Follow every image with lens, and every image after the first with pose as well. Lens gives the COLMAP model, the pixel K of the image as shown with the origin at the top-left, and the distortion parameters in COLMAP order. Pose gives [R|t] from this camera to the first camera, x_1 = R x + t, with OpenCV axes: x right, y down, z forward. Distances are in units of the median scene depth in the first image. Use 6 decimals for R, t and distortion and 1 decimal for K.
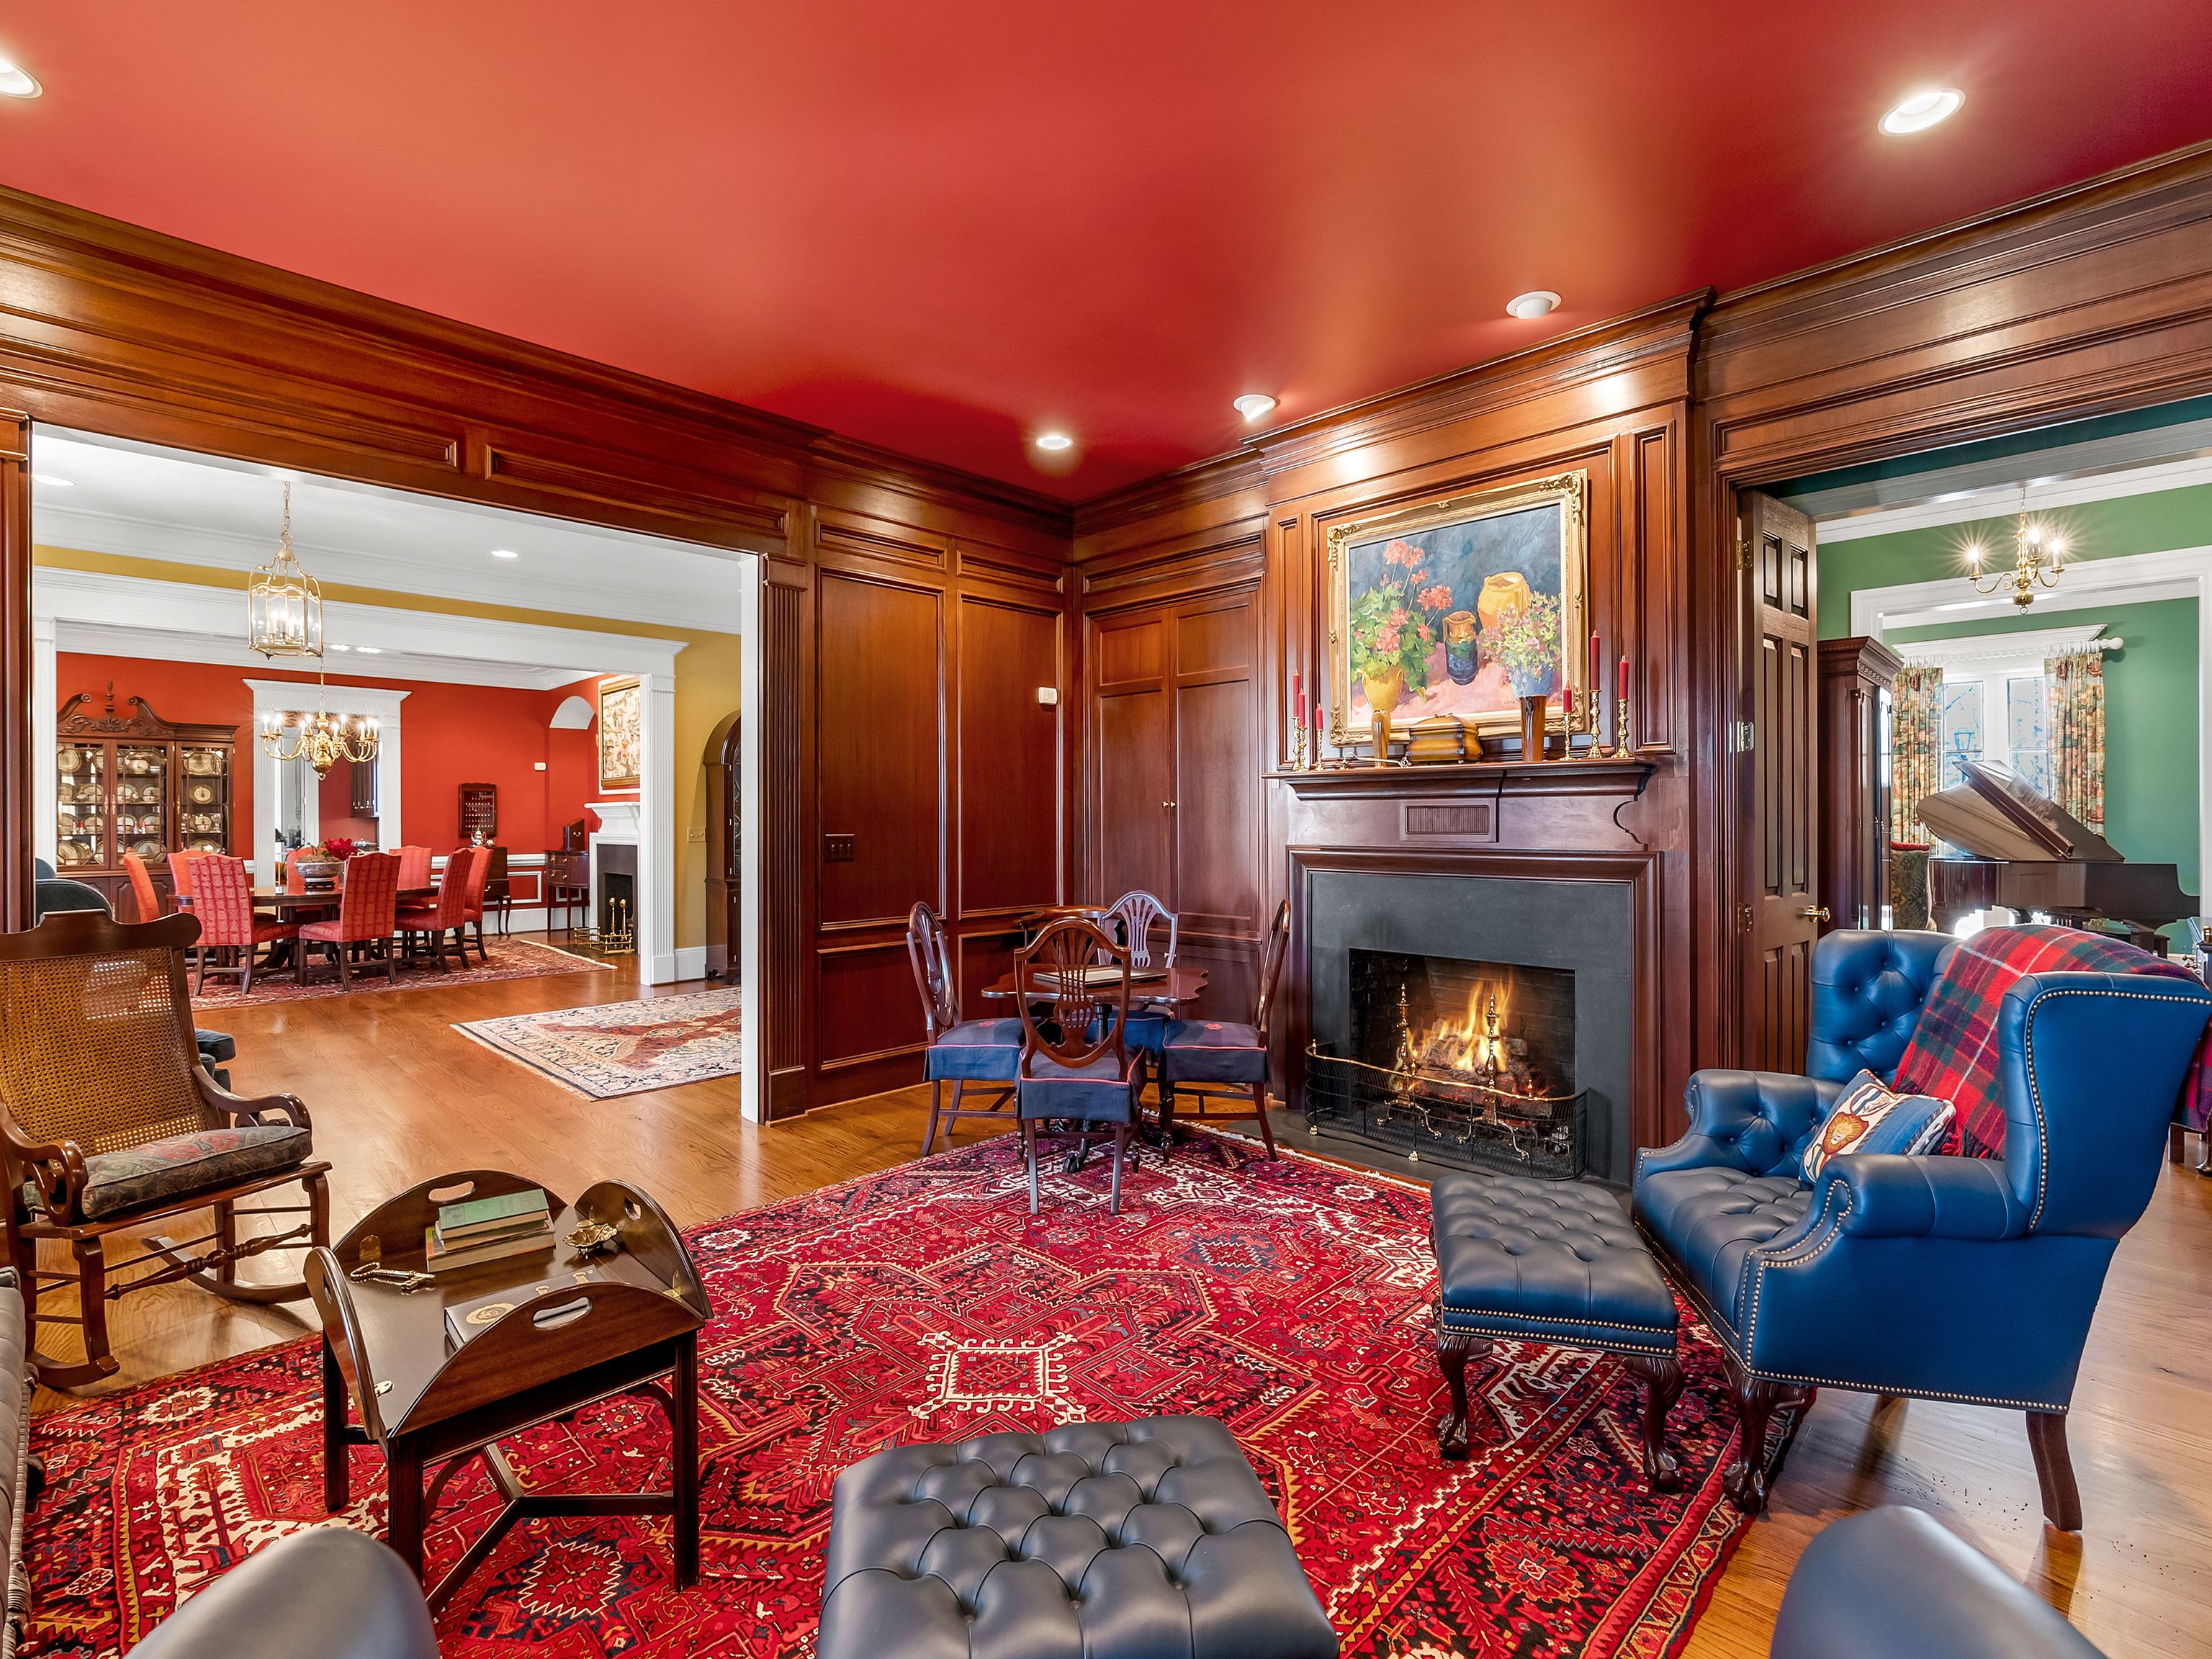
lens RADIAL K [[1010.0, 0, 1108.1], [0, 1010.0, 817.9], [0, 0, 1]] dist [-0.006170, 0.002970]
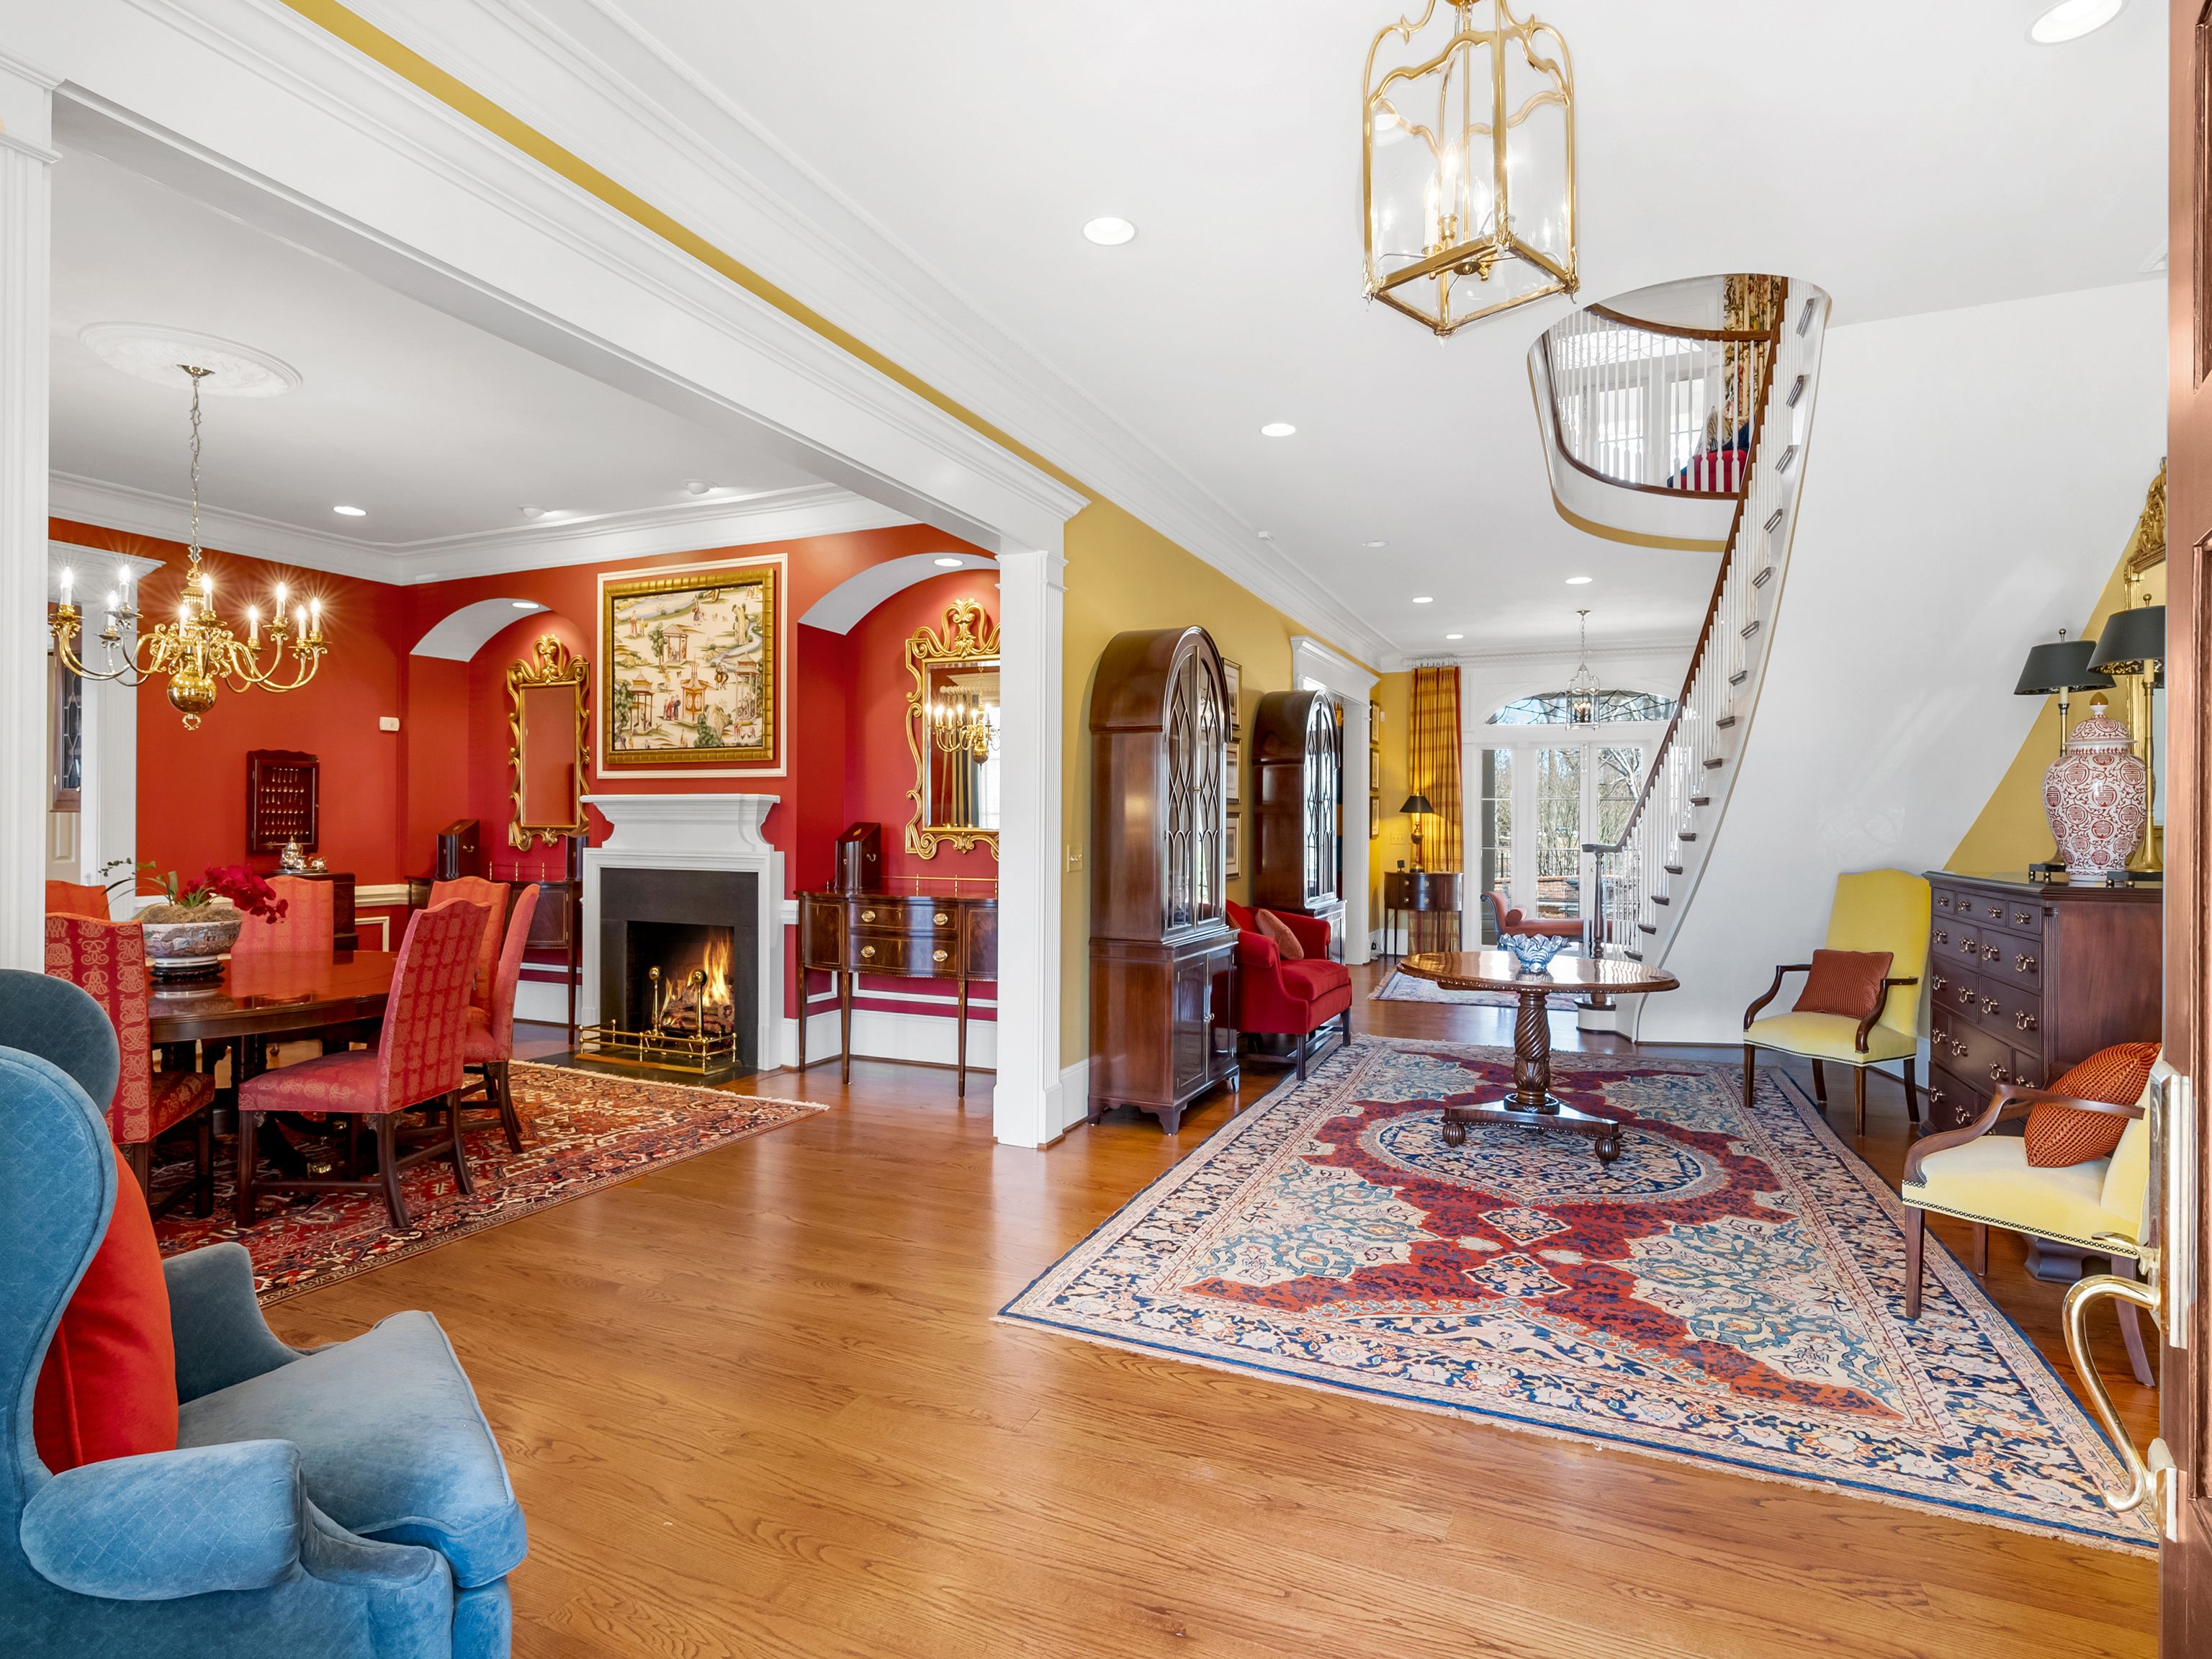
lens RADIAL K [[1135.0, 0, 1115.0], [0, 1135.0, 825.4], [0, 0, 1]] dist [0.000043, -0.000022]
pose [[0.935154, 0.010794, 0.354077, -1.160564], [-0.011986, 0.999927, 0.001173, -0.003887], [-0.354039, -0.005341, 0.935216, 0.803591]]
